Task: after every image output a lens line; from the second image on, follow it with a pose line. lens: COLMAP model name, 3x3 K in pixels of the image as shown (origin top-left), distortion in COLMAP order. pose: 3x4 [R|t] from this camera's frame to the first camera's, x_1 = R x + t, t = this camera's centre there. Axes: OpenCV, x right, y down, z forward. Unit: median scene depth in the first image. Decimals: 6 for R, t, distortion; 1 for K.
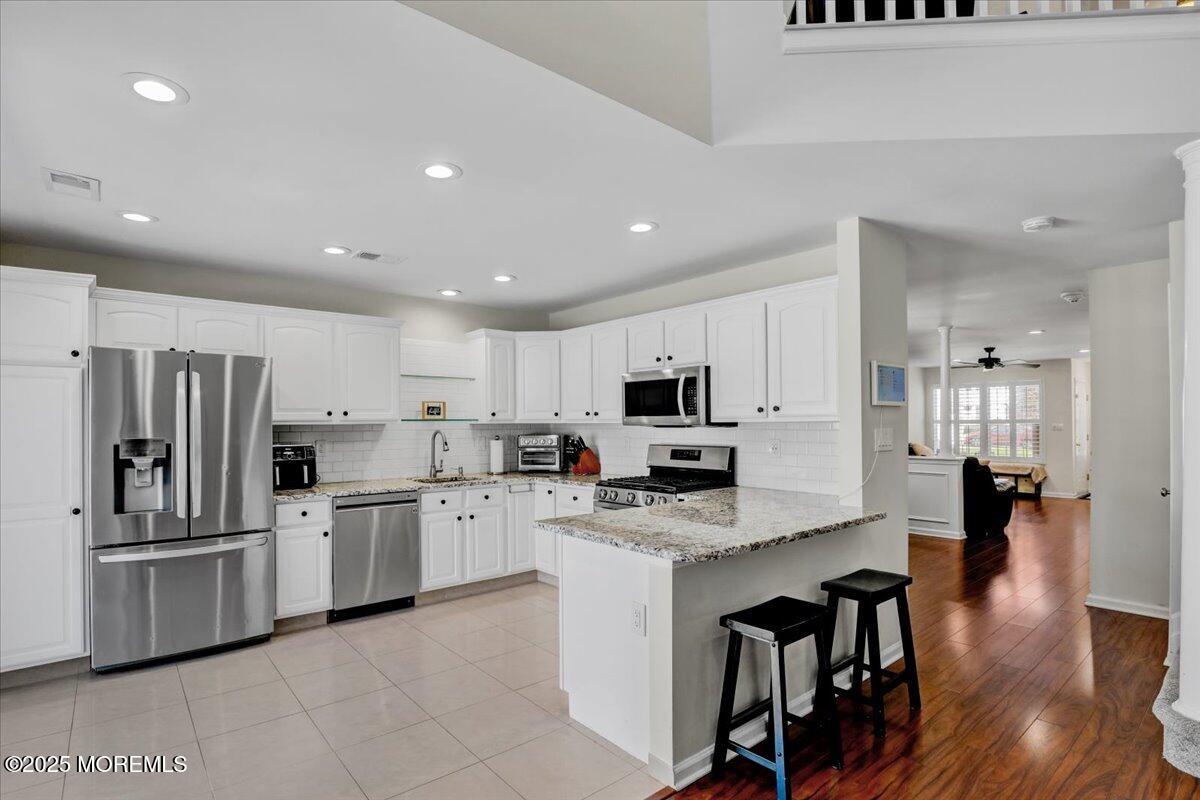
lens RADIAL K [[580.8, 0, 562.6], [0, 580.8, 412.3], [0, 0, 1]] dist [-0.028764, 0.000003]
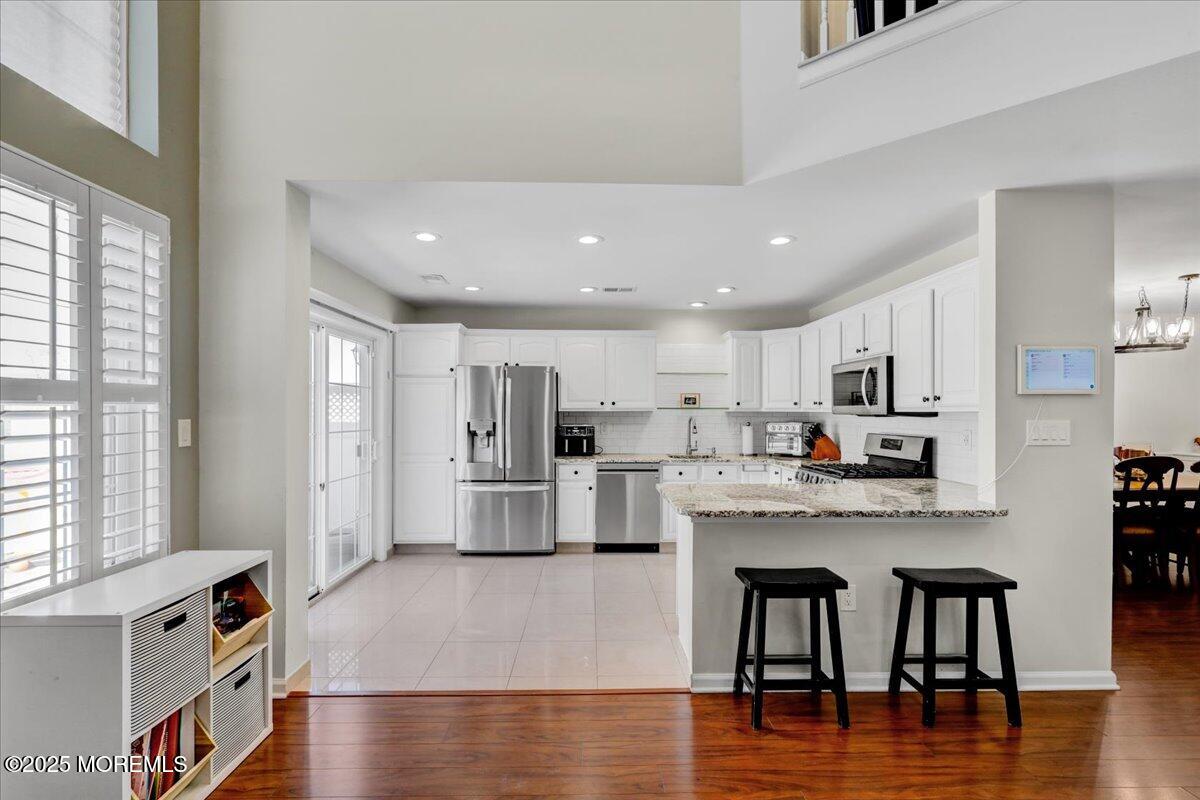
lens RADIAL K [[549.7, 0, 600.0], [0, 549.7, 400.0], [0, 0, 1]] dist [-0.013714, -0.001189]
pose [[0.799844, -0.004191, -0.600194, 0.370714], [0.003259, 0.999991, -0.002639, -0.002238], [0.600199, 0.000155, 0.799850, -0.058779]]
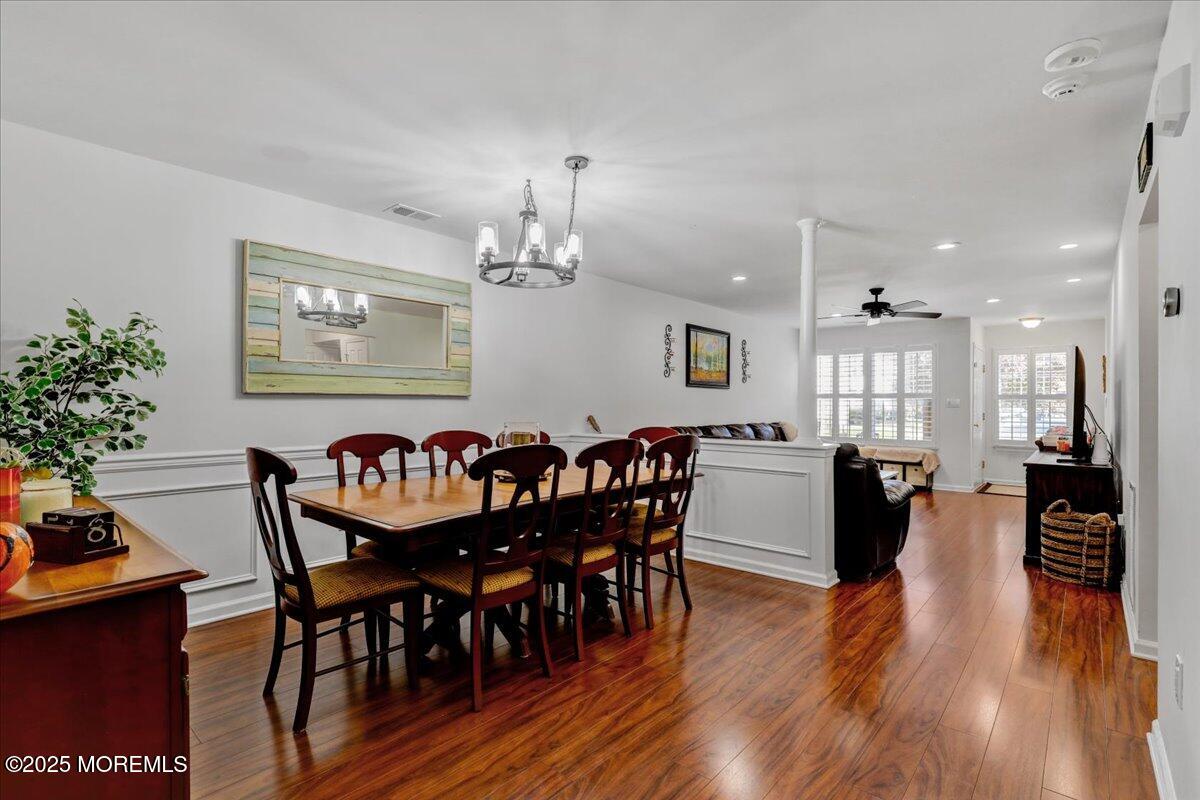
lens RADIAL K [[562.1, 0, 569.4], [0, 562.1, 396.7], [0, 0, 1]] dist [-0.000111, -0.000012]
pose [[0.988706, 0.010393, 0.149510, 0.536557], [-0.011521, 0.999911, 0.006685, 0.044844], [-0.149427, -0.008332, 0.988738, 0.734886]]
